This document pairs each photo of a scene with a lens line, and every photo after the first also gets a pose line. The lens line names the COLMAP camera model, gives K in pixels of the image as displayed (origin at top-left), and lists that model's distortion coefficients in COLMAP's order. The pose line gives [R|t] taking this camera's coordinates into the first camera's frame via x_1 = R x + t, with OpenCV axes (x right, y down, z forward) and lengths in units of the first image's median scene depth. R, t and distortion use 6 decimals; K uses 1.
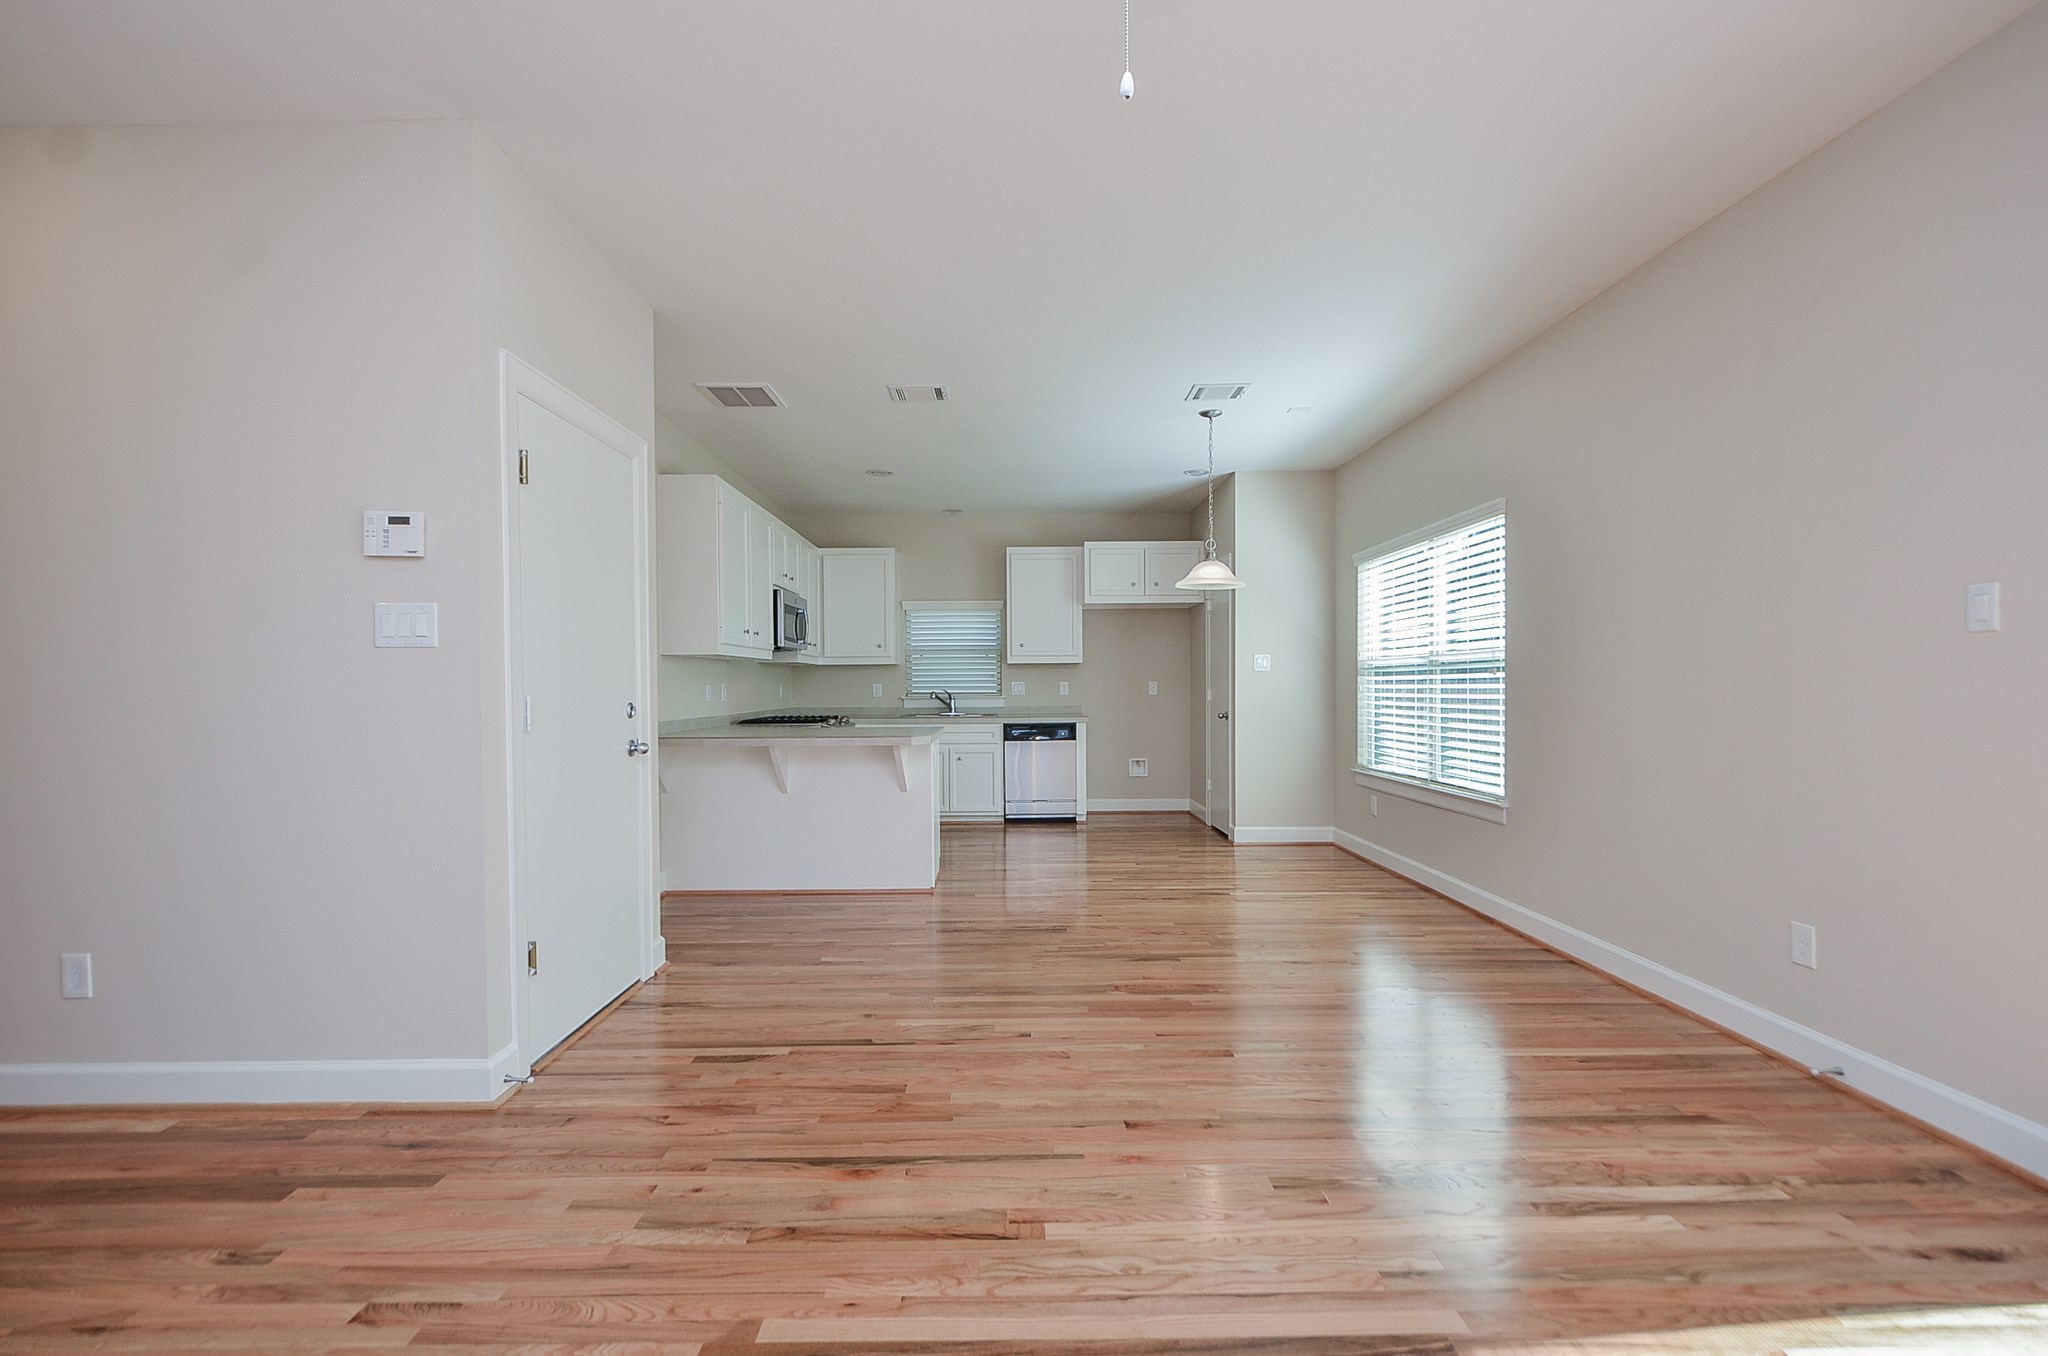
lens RADIAL K [[896.4, 0, 1015.0], [0, 896.4, 700.0], [0, 0, 1]] dist [0.011691, -0.009695]
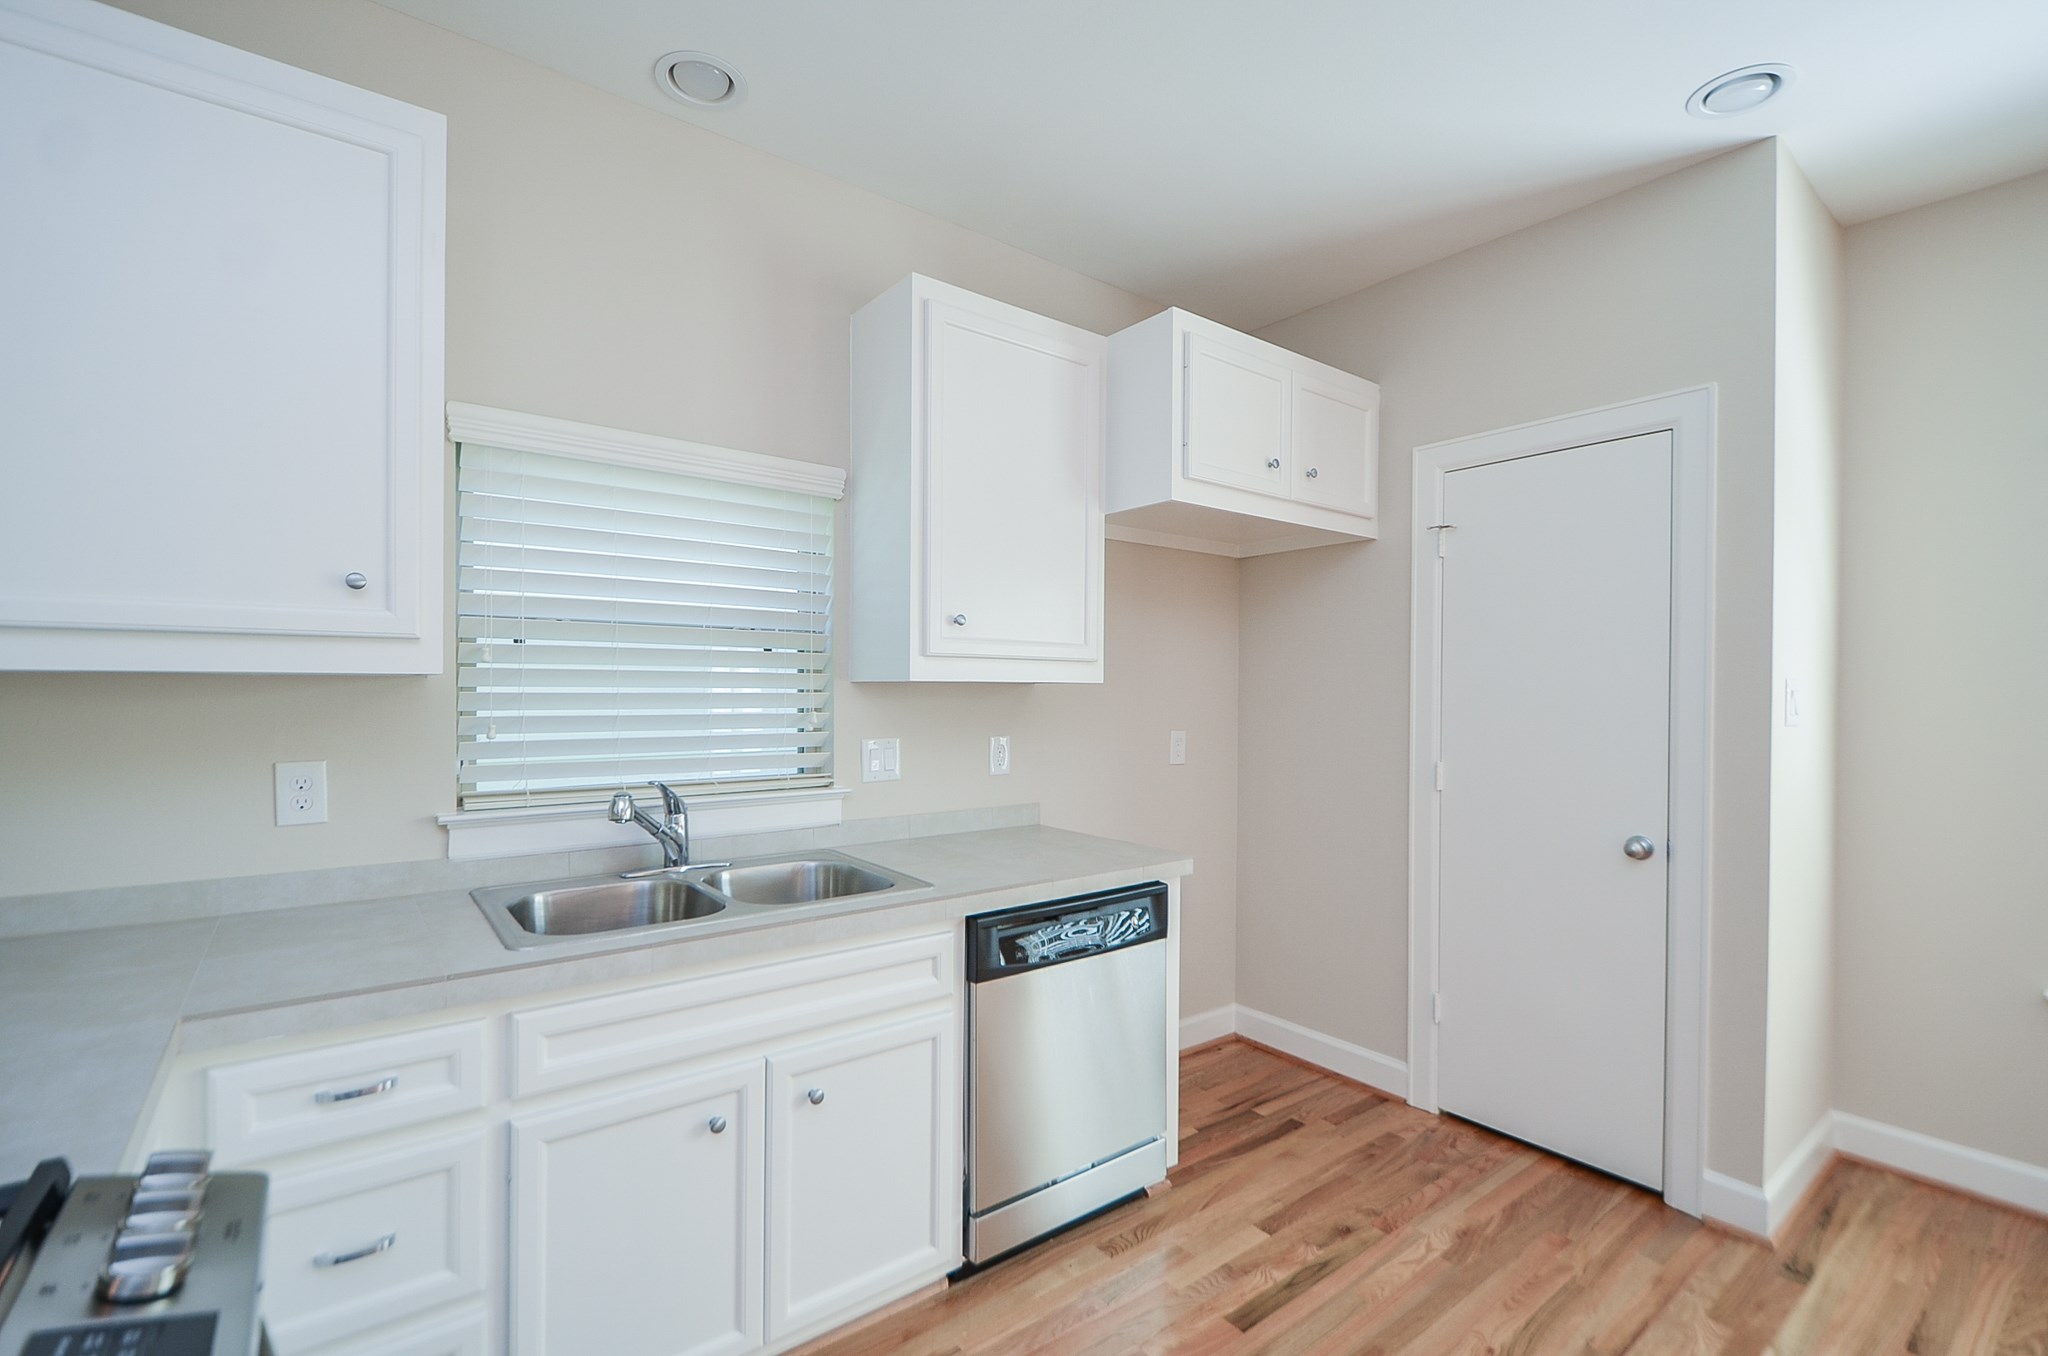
lens RADIAL K [[906.3, 0, 1022.2], [0, 906.3, 697.1], [0, 0, 1]] dist [-0.003198, -0.000132]
pose [[0.798417, 0.006074, 0.602074, -0.203267], [-0.001583, 0.999967, -0.007990, -0.045071], [-0.602102, 0.005426, 0.798401, 1.002624]]
